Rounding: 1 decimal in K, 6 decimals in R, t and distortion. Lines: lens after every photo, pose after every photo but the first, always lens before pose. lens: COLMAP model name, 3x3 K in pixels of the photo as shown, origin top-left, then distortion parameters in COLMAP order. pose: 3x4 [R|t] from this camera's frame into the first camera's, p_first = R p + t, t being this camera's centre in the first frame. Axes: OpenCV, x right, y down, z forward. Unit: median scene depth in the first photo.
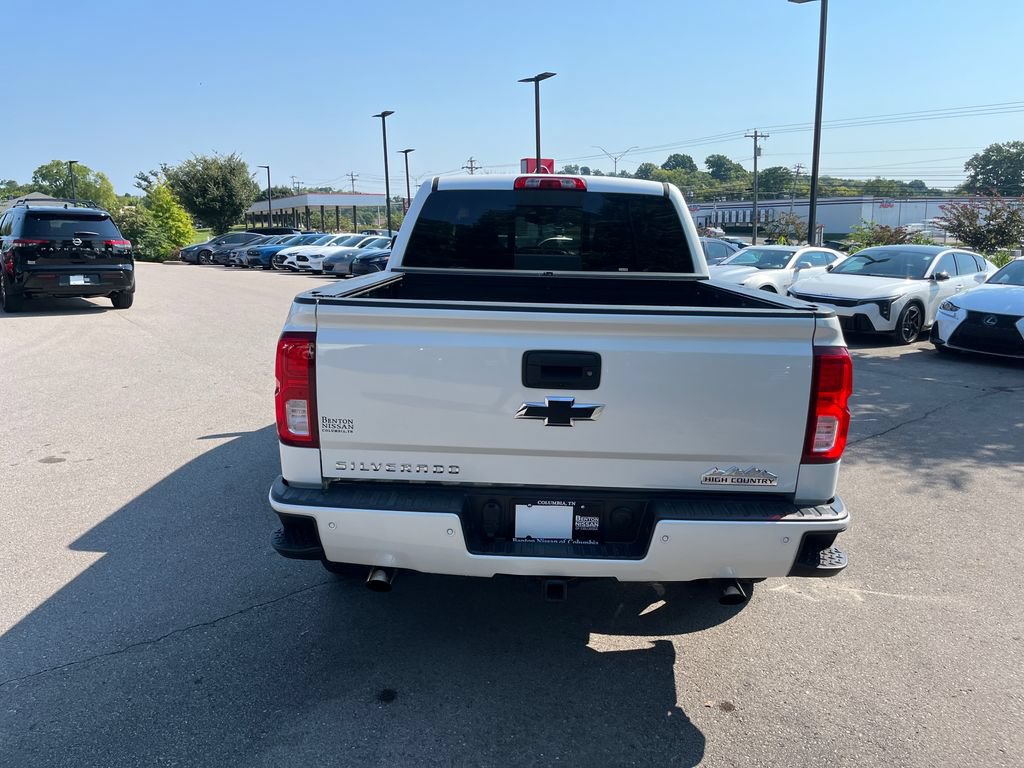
lens RADIAL K [[773.5, 0, 508.3], [0, 773.5, 369.7], [0, 0, 1]] dist [0.083717, -0.093258]
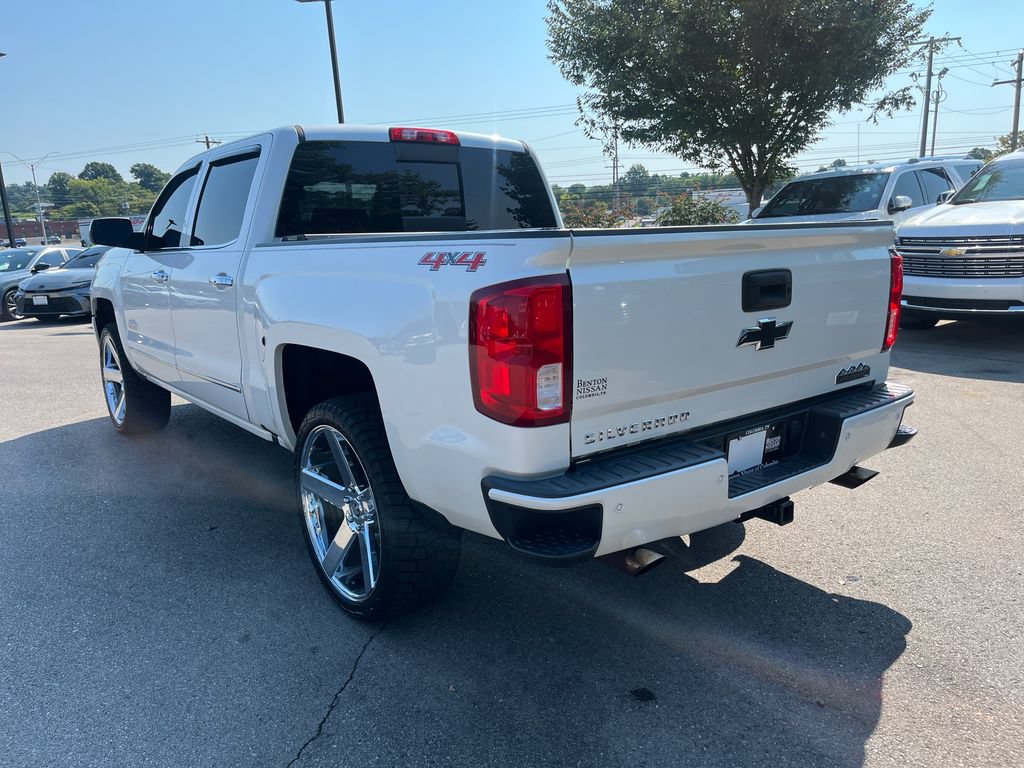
lens RADIAL K [[777.4, 0, 521.7], [0, 777.4, 385.1], [0, 0, 1]] dist [0.058957, -0.096623]
pose [[0.772960, -0.167928, 0.611828, -0.633354], [0.164082, 0.984439, 0.062903, 0.004433], [-0.612871, 0.051768, 0.788486, 0.332715]]
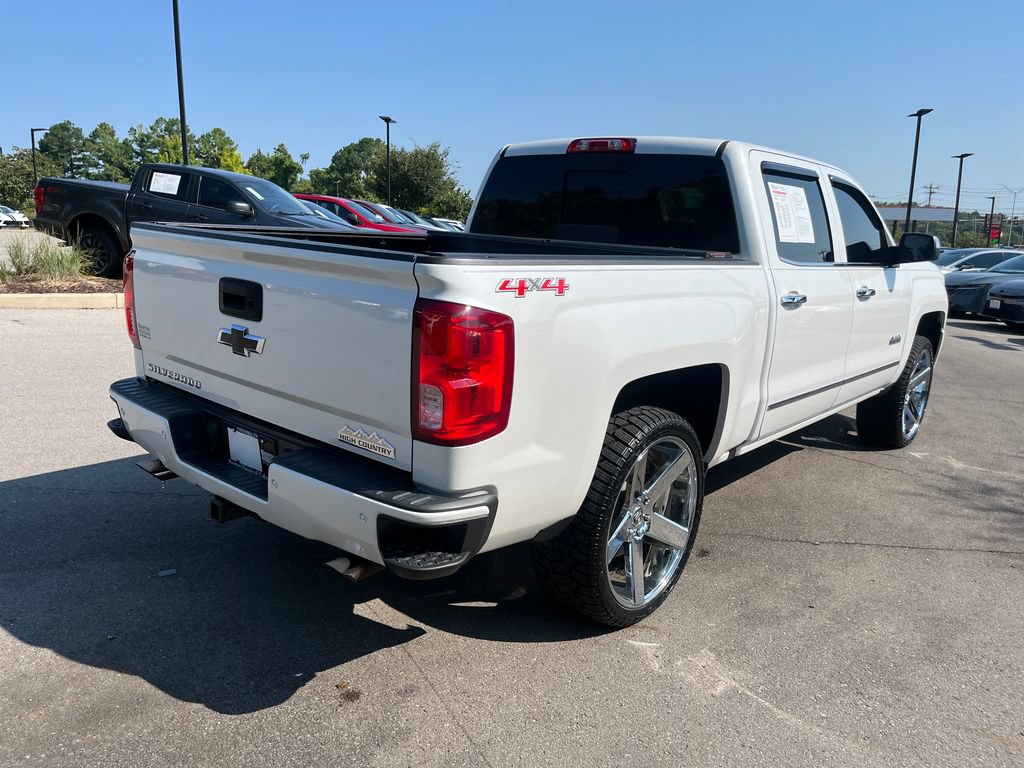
lens RADIAL K [[776.2, 0, 503.7], [0, 776.2, 383.1], [0, 0, 1]] dist [0.090633, -0.136658]
pose [[0.773902, 0.151482, -0.614922, 0.785941], [-0.153063, 0.986926, 0.050488, 0.003430], [0.614530, 0.055049, 0.786970, 0.326607]]
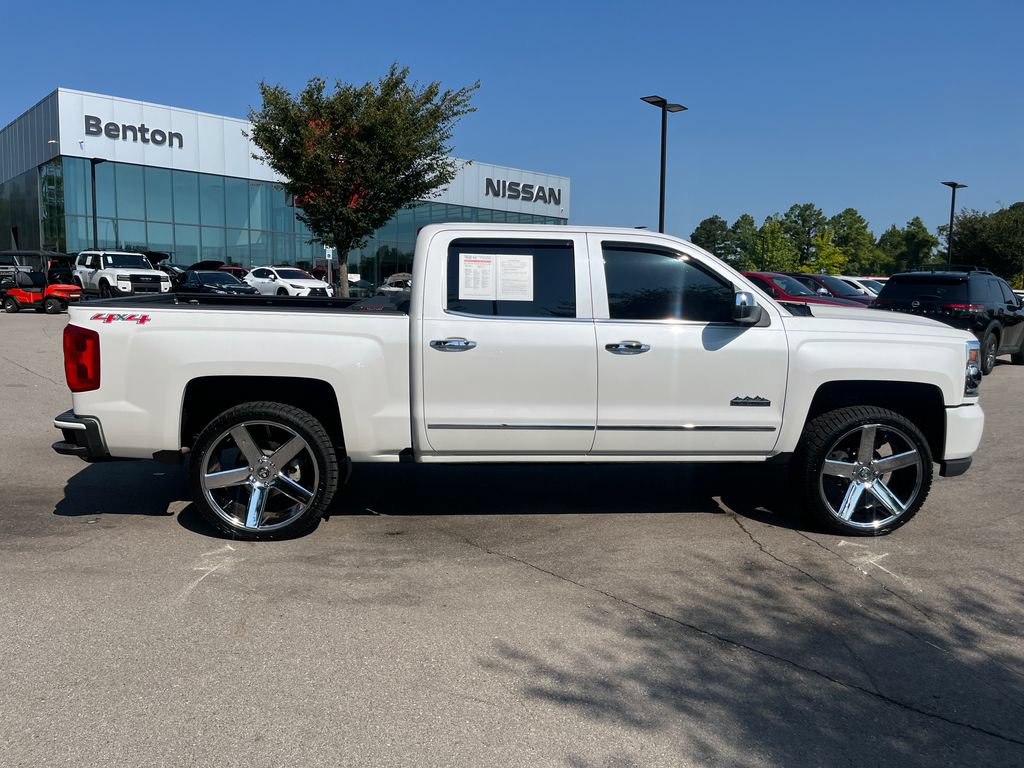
lens RADIAL K [[783.8, 0, 512.0], [0, 783.8, 384.0], [0, 0, 1]] dist [0.029266, -0.002646]
pose [[0.114113, 0.120517, -0.986131, 1.843504], [-0.198084, 0.975444, 0.096289, -0.211461], [0.973520, 0.184349, 0.135183, 1.406726]]
